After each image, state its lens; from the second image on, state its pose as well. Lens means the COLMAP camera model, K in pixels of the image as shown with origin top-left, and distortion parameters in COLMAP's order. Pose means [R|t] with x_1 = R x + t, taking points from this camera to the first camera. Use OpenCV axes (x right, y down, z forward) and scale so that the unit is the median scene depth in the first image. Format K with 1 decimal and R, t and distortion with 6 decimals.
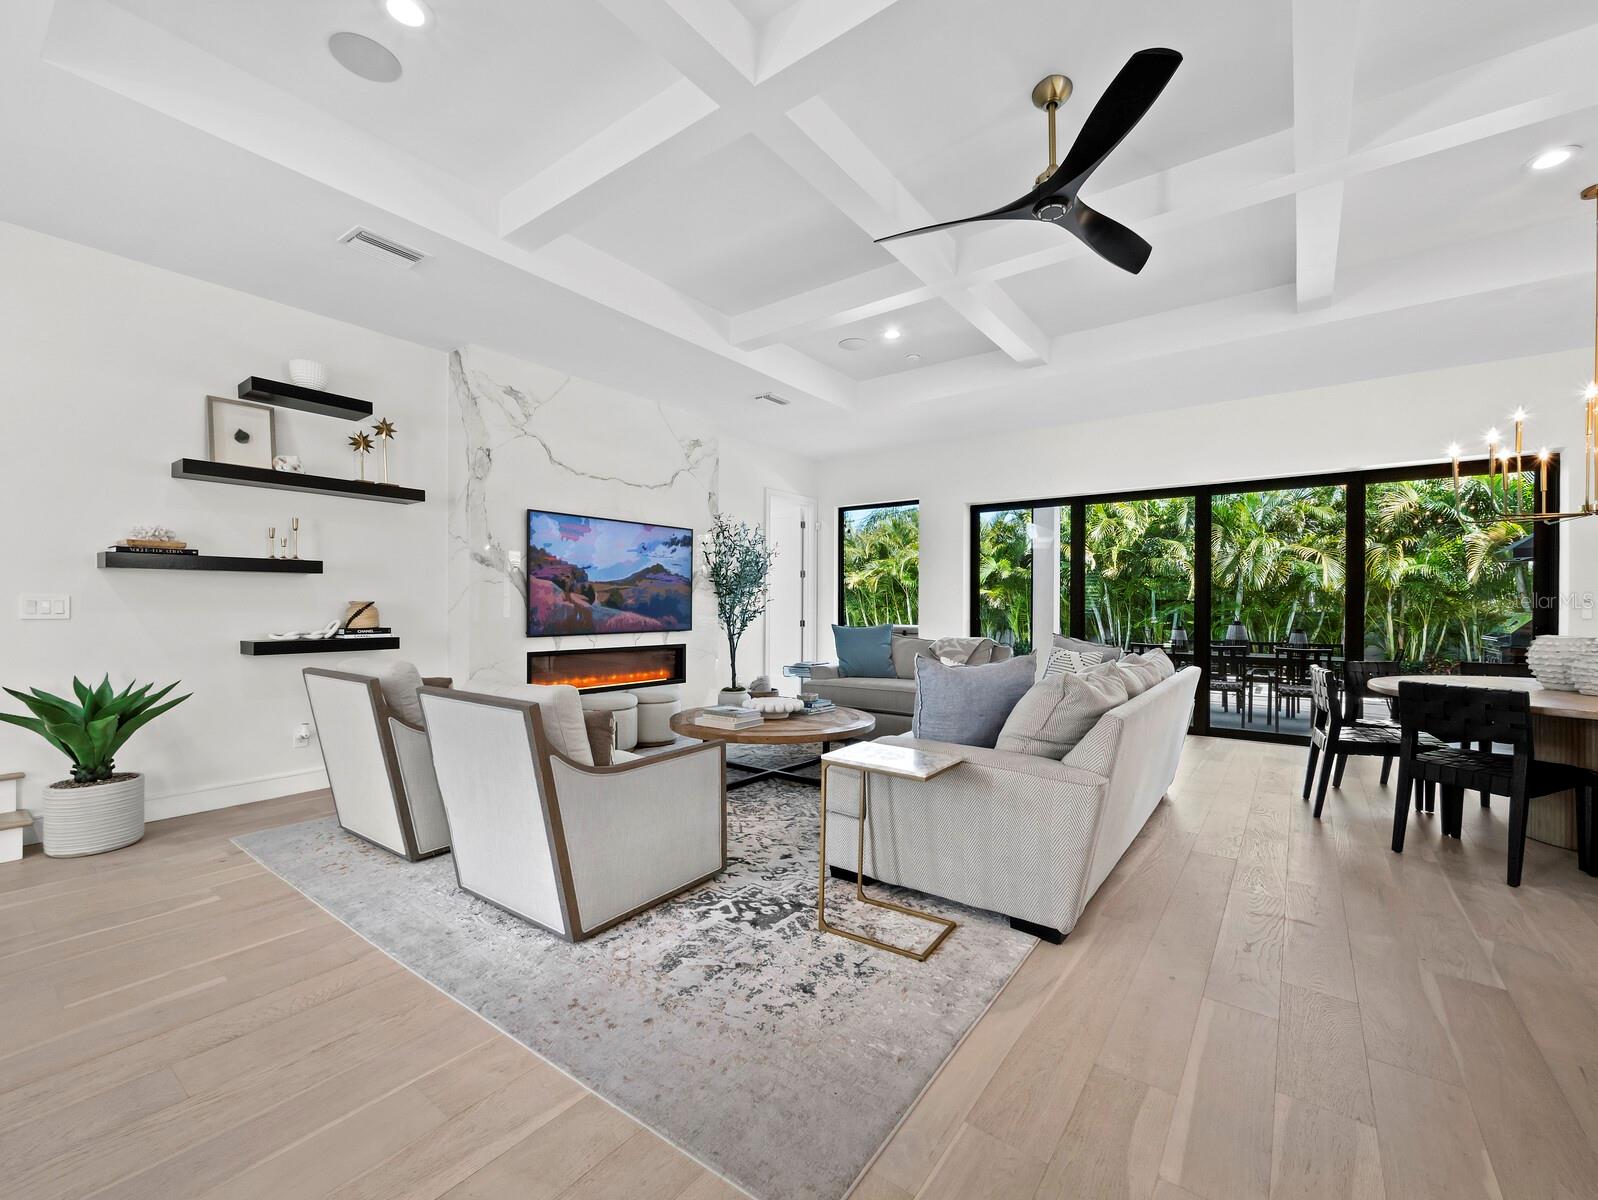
lens RADIAL K [[667.6, 0, 798.3], [0, 667.6, 608.6], [0, 0, 1]] dist [0.000011, 0.000203]
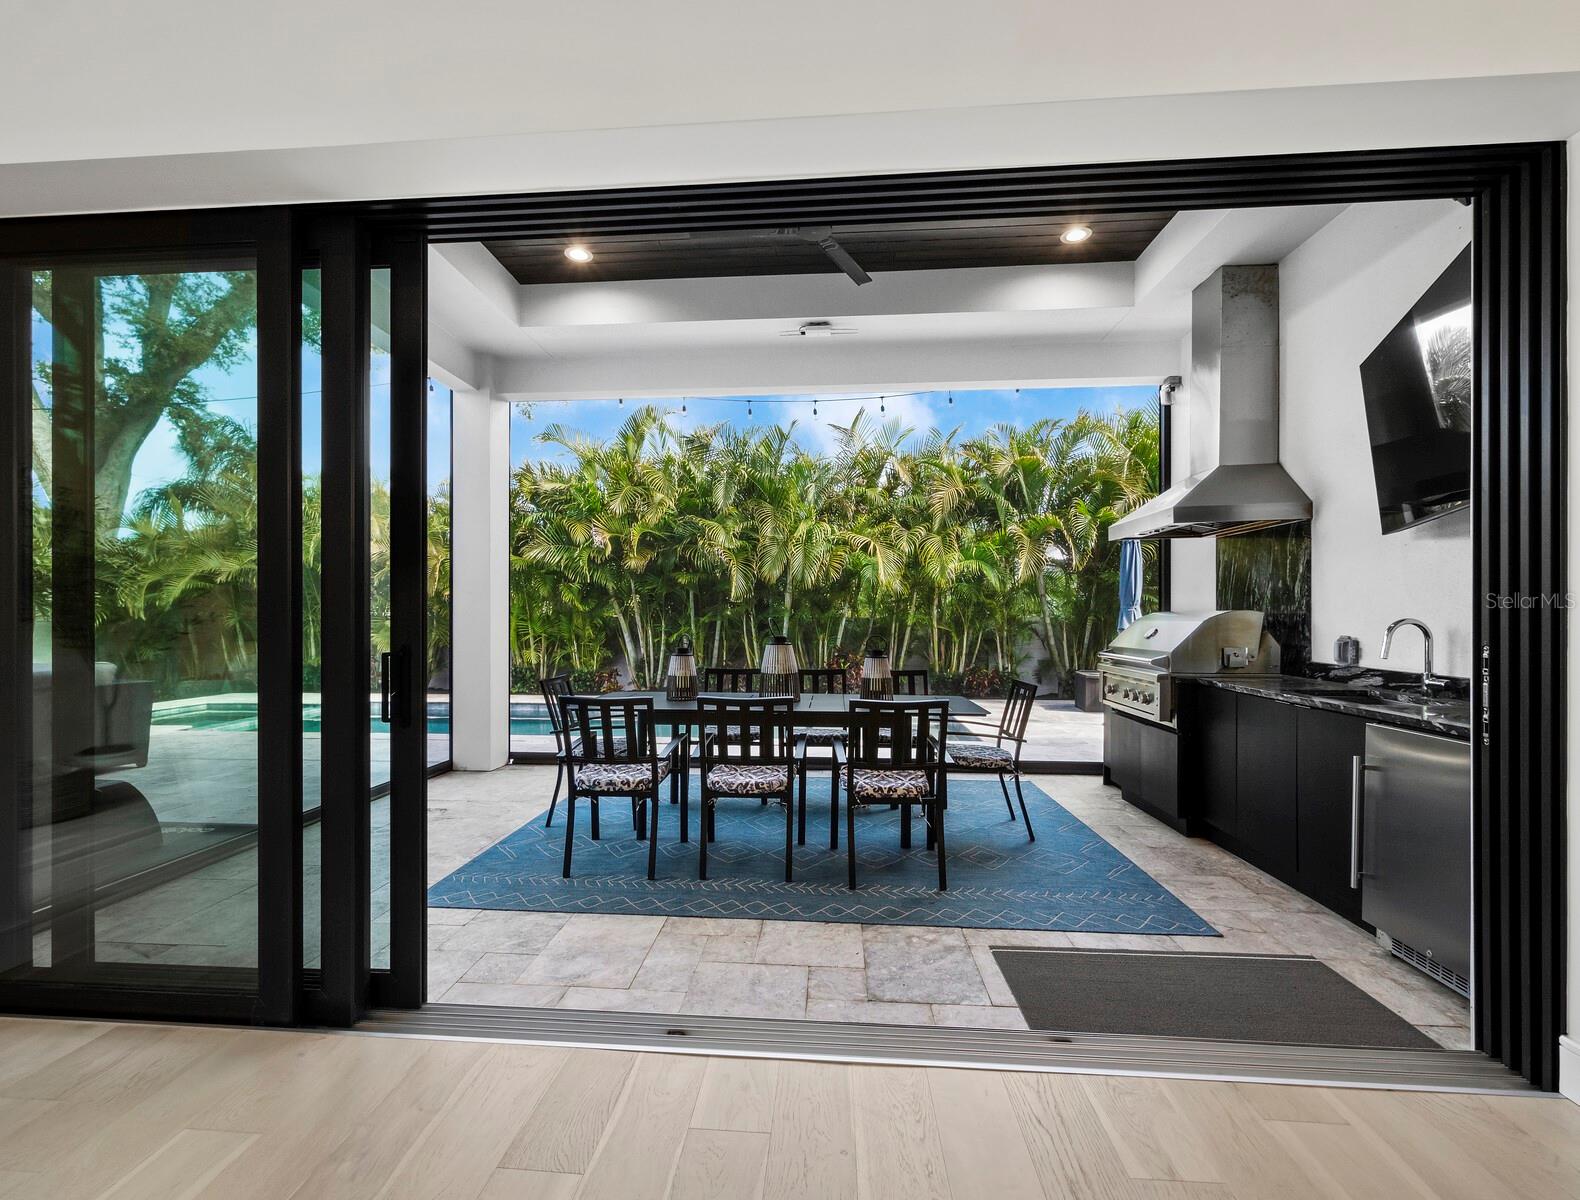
lens RADIAL K [[679.1, 0, 779.4], [0, 679.1, 612.5], [0, 0, 1]] dist [-0.000658, -0.000043]
pose [[0.844873, -0.004166, 0.534951, 0.590698], [0.006470, 0.999976, -0.002431, 0.000939], [-0.534928, 0.005515, 0.844880, 0.871509]]
